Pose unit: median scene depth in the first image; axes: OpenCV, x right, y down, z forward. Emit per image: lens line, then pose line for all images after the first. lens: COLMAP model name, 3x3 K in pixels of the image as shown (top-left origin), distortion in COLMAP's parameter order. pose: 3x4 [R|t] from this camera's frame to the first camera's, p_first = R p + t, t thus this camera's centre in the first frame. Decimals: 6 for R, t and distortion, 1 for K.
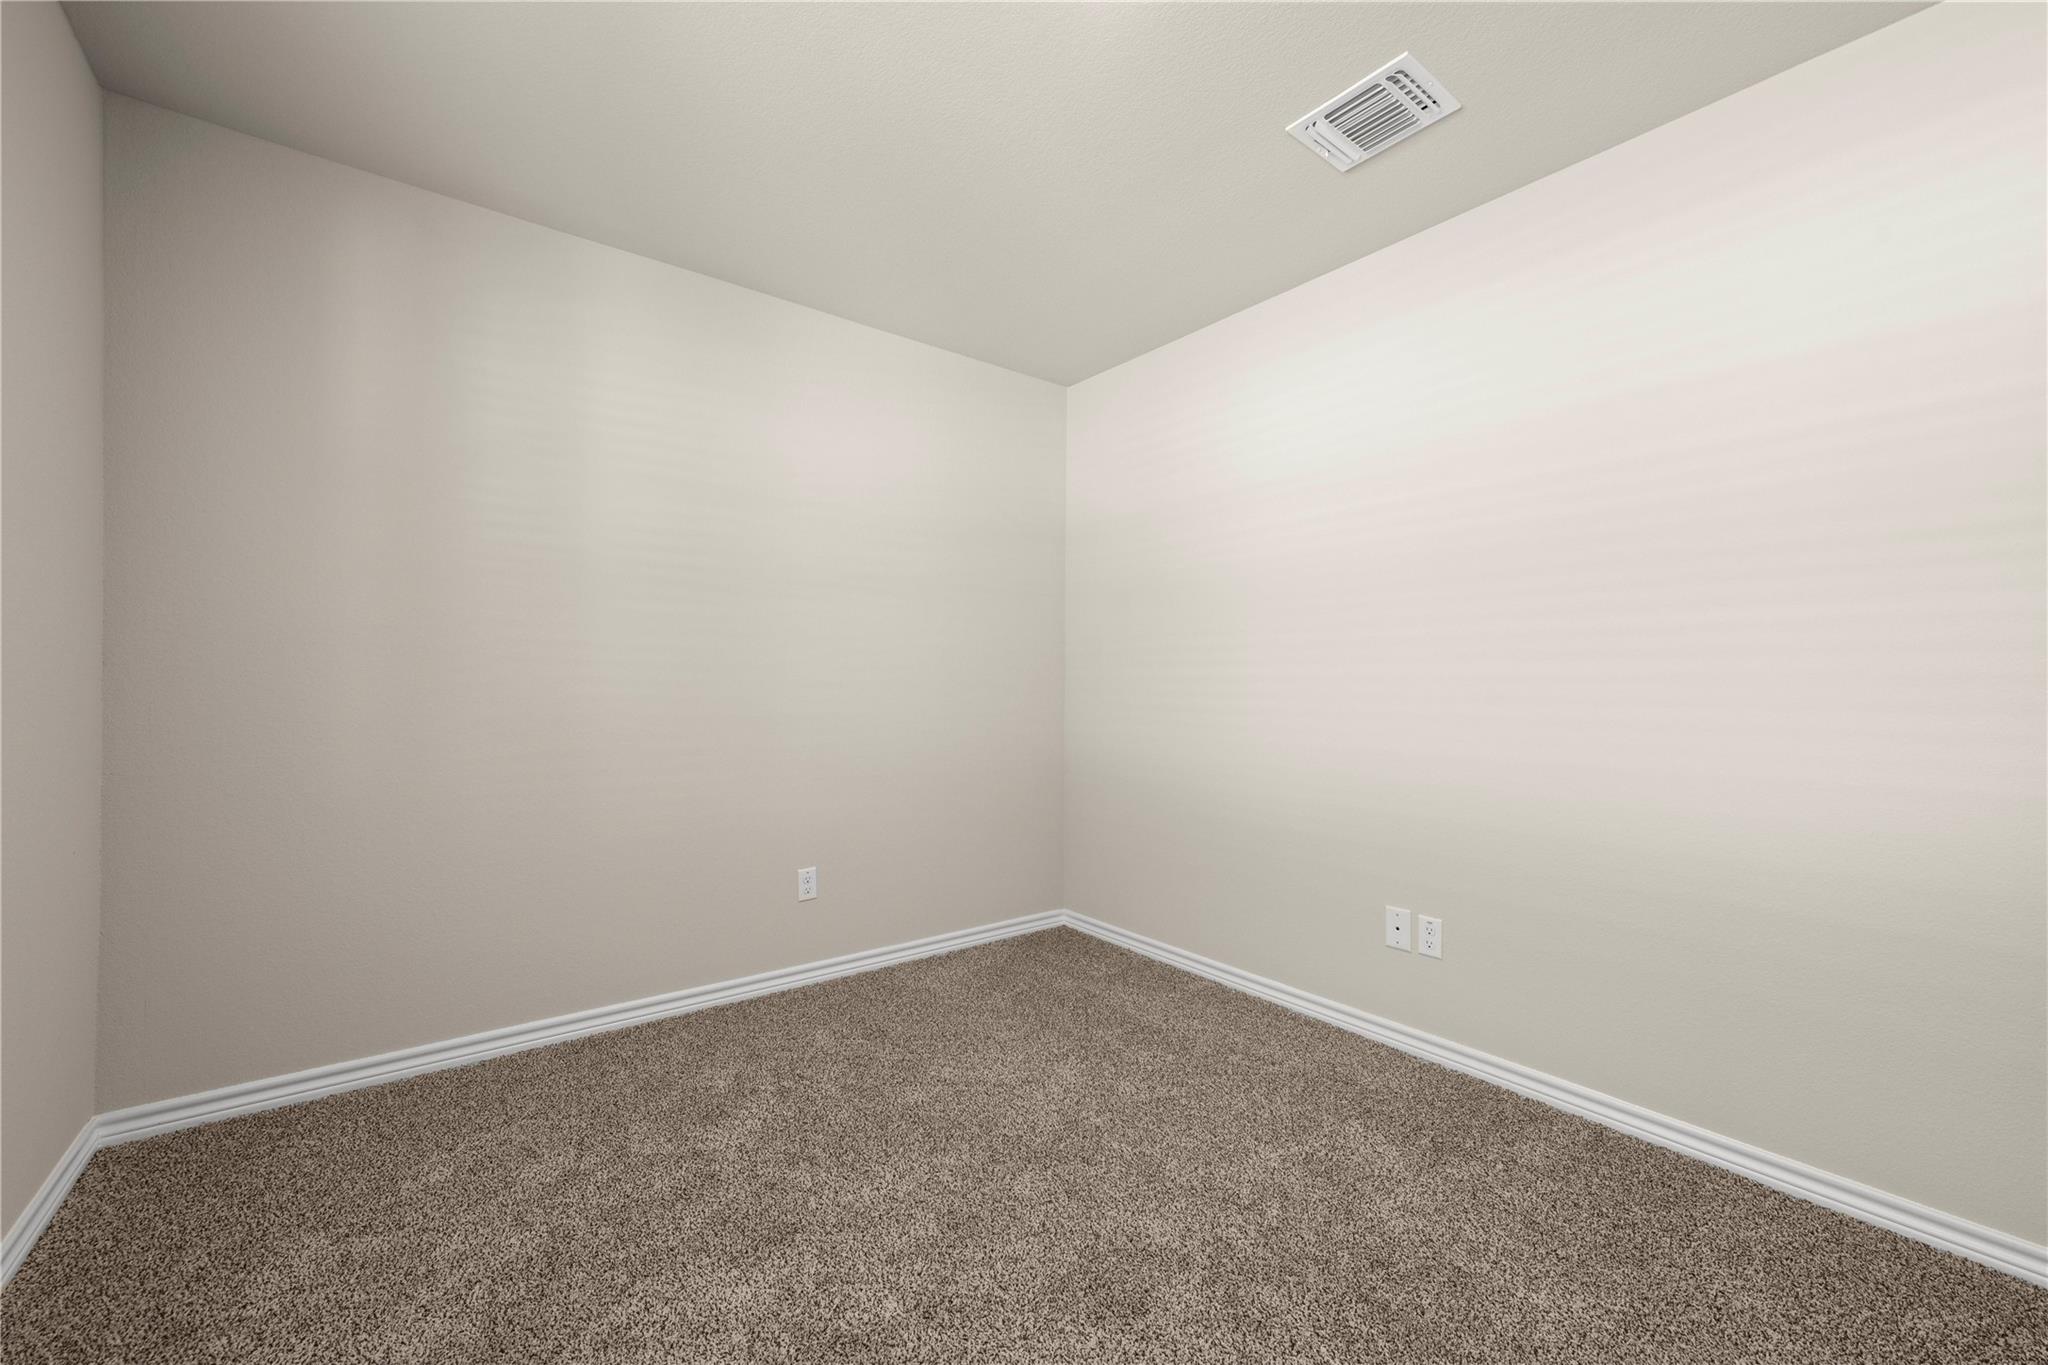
lens RADIAL K [[813.6, 0, 1017.6], [0, 813.6, 688.3], [0, 0, 1]] dist [0.001386, -0.000208]
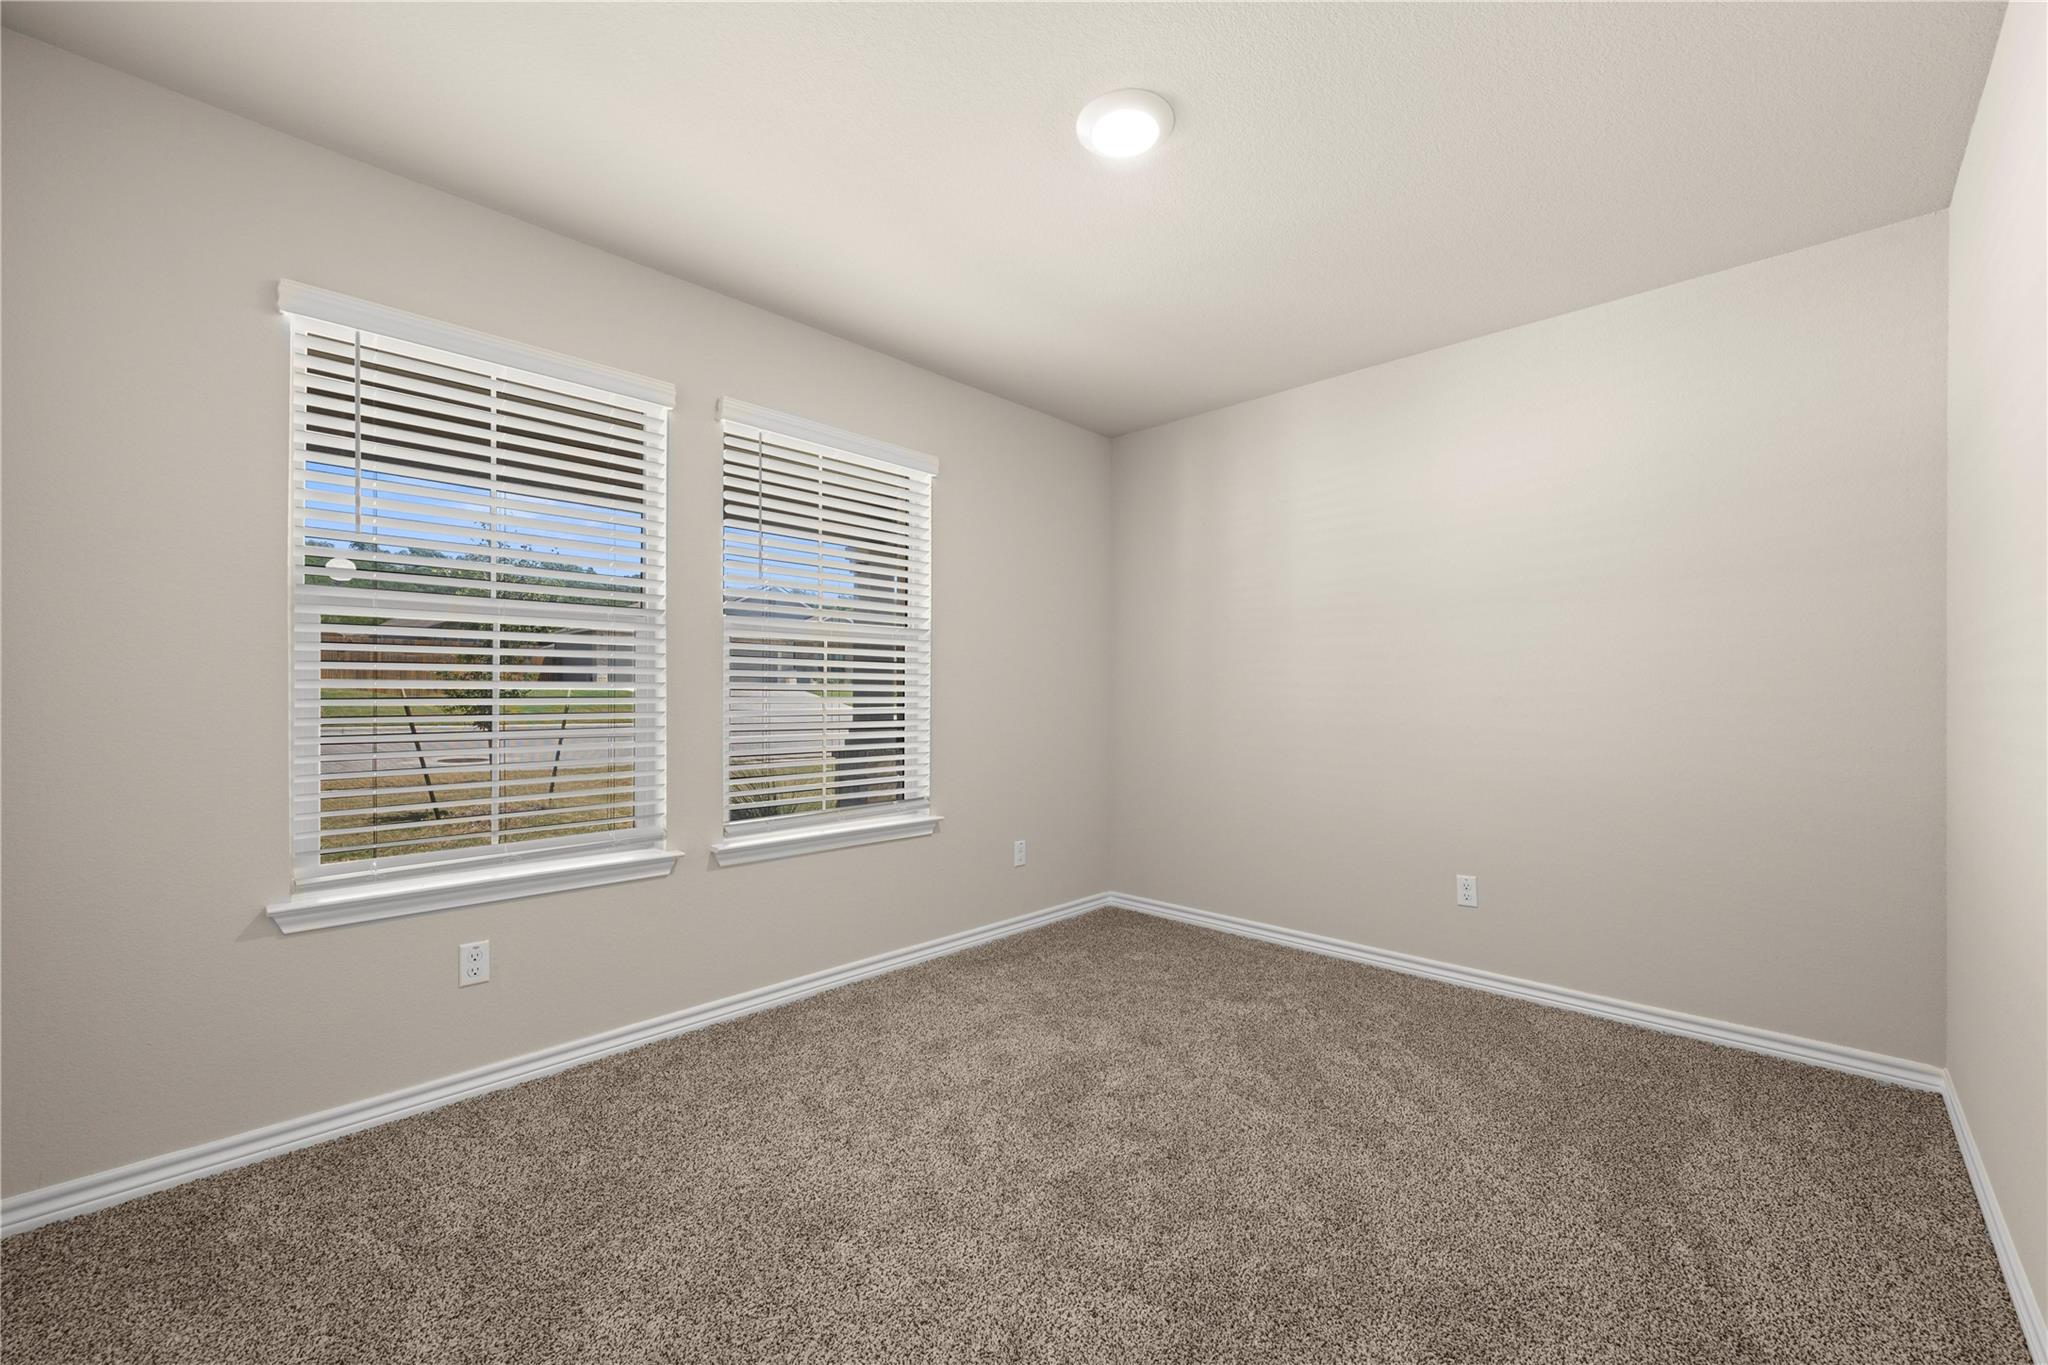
lens RADIAL K [[813.6, 0, 1017.6], [0, 813.6, 688.3], [0, 0, 1]] dist [0.001386, -0.000208]
pose [[0.156018, -0.006516, -0.987733, 0.711879], [-0.008952, 0.999928, -0.008011, -0.006611], [0.987714, 0.010092, 0.155948, 0.272245]]
